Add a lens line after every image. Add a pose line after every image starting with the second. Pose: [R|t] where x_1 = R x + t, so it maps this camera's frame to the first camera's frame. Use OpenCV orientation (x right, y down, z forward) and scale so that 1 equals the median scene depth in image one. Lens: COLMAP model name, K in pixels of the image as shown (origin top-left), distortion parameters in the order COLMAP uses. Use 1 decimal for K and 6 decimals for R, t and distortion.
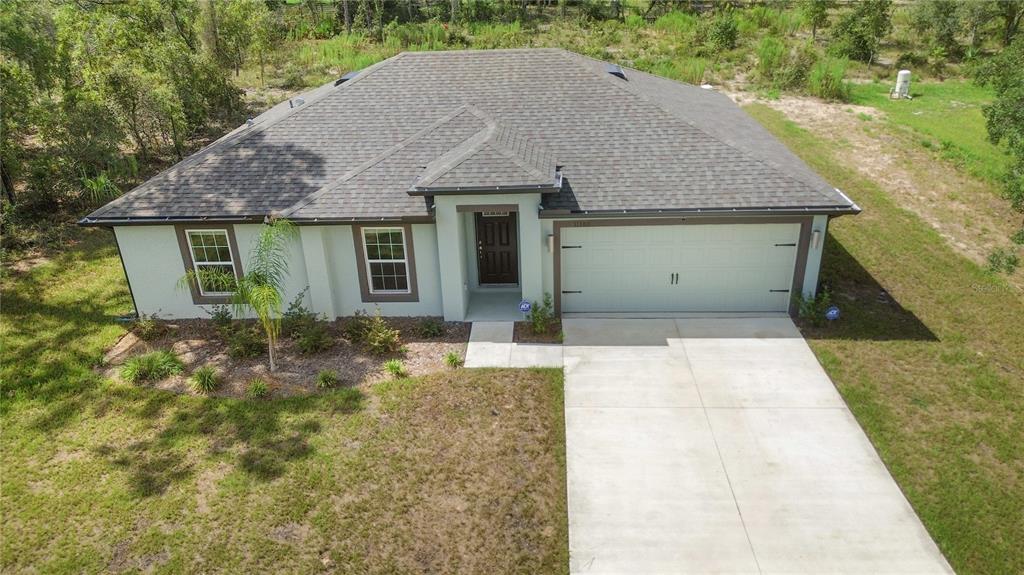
lens RADIAL K [[727.8, 0, 515.7], [0, 727.8, 287.4], [0, 0, 1]] dist [0.057925, -0.048904]
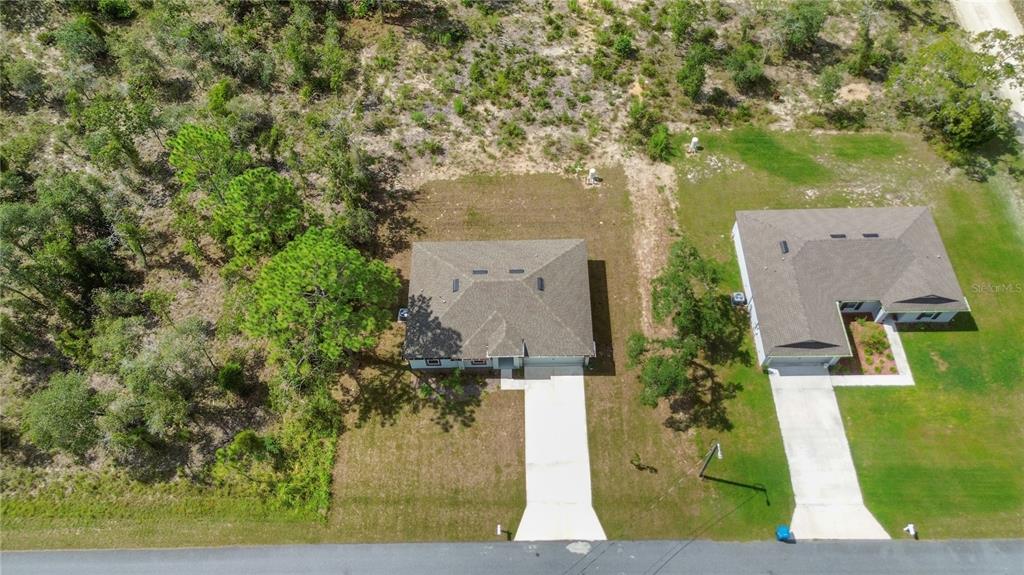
lens RADIAL K [[727.8, 0, 515.7], [0, 727.8, 287.4], [0, 0, 1]] dist [0.057925, -0.048904]
pose [[0.998814, -0.036612, 0.032110, -0.093084], [0.013375, 0.840256, 0.542025, -2.494485], [-0.046825, -0.540953, 0.839748, -2.077649]]
